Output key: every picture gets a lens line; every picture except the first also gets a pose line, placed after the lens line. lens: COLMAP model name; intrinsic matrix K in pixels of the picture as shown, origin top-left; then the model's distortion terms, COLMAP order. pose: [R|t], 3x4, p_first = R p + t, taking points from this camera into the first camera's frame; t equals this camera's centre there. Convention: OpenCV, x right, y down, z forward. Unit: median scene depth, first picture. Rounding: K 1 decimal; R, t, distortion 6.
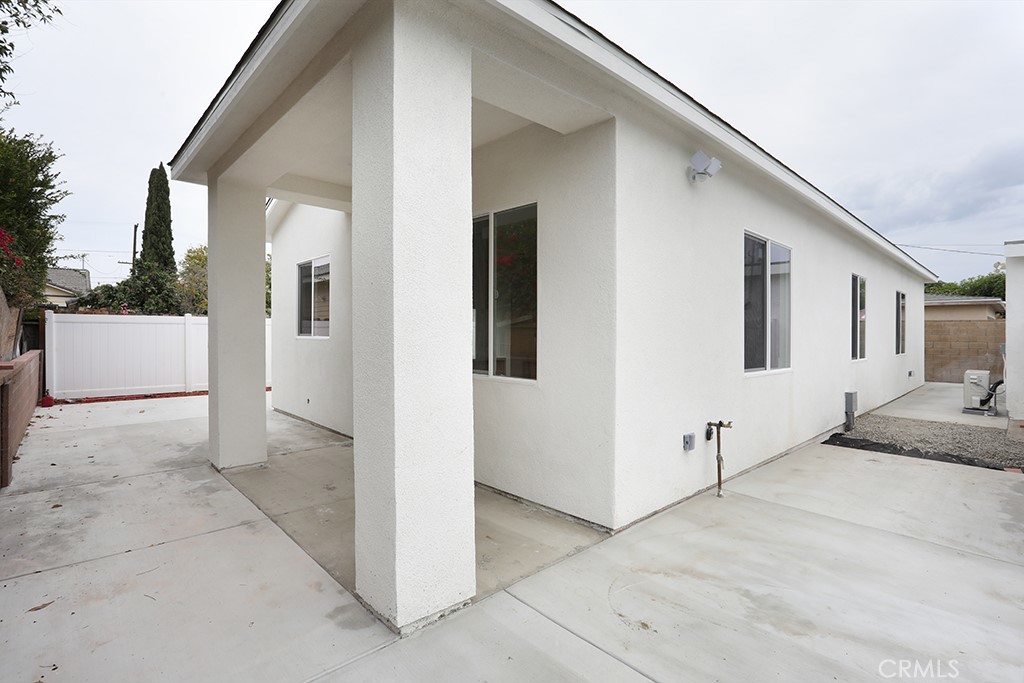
lens RADIAL K [[499.3, 0, 512.0], [0, 499.3, 341.5], [0, 0, 1]] dist [-0.040412, 0.022248]
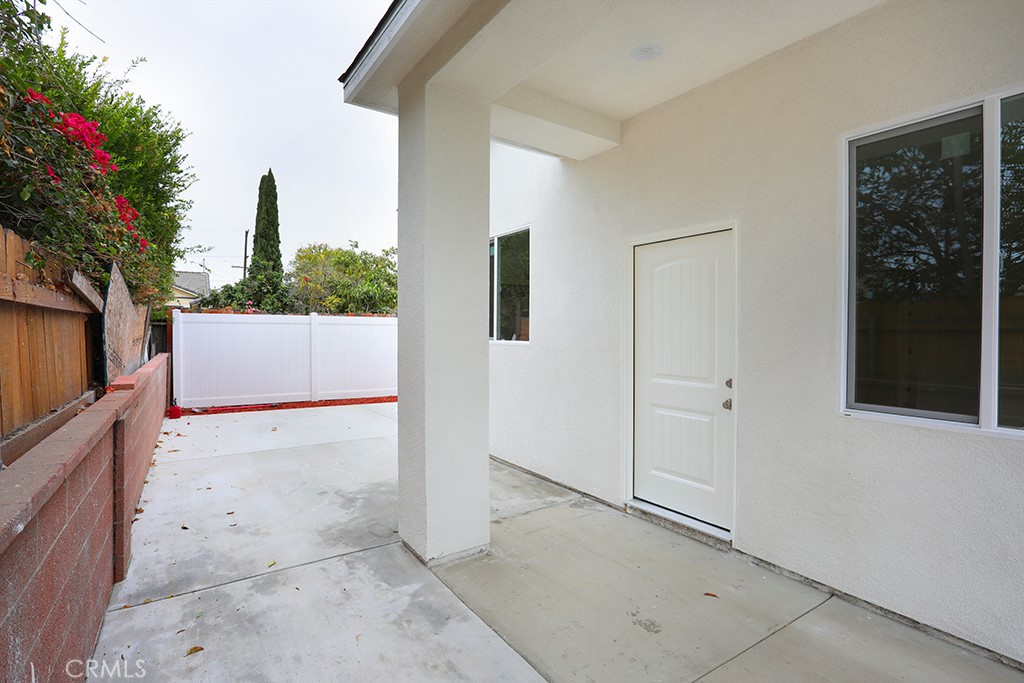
lens RADIAL K [[500.3, 0, 512.0], [0, 500.3, 341.5], [0, 0, 1]] dist [-0.063167, 0.047113]
pose [[0.988066, 0.001459, -0.154026, -0.198057], [-0.001227, 0.999998, 0.001604, -0.007036], [0.154028, -0.001395, 0.988066, 0.206233]]
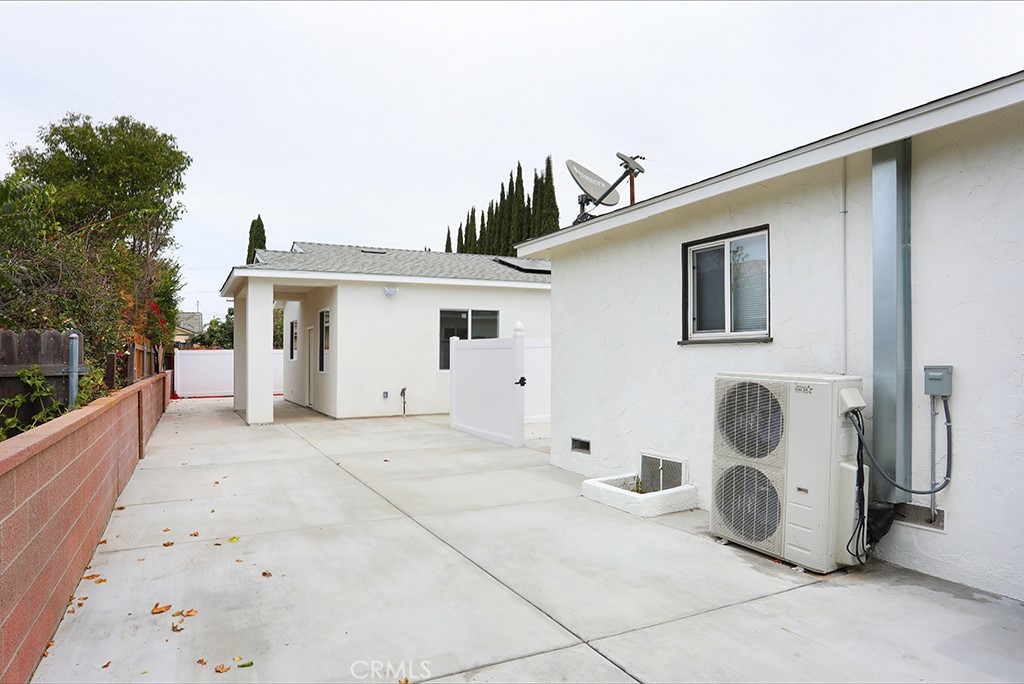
lens RADIAL K [[603.8, 0, 512.0], [0, 603.8, 342.0], [0, 0, 1]] dist [0.000507, -0.000127]
pose [[0.970589, -0.018996, -0.239991, 0.780908], [0.006142, 0.998511, -0.054198, 0.045279], [0.240663, 0.051130, 0.969261, -0.852116]]
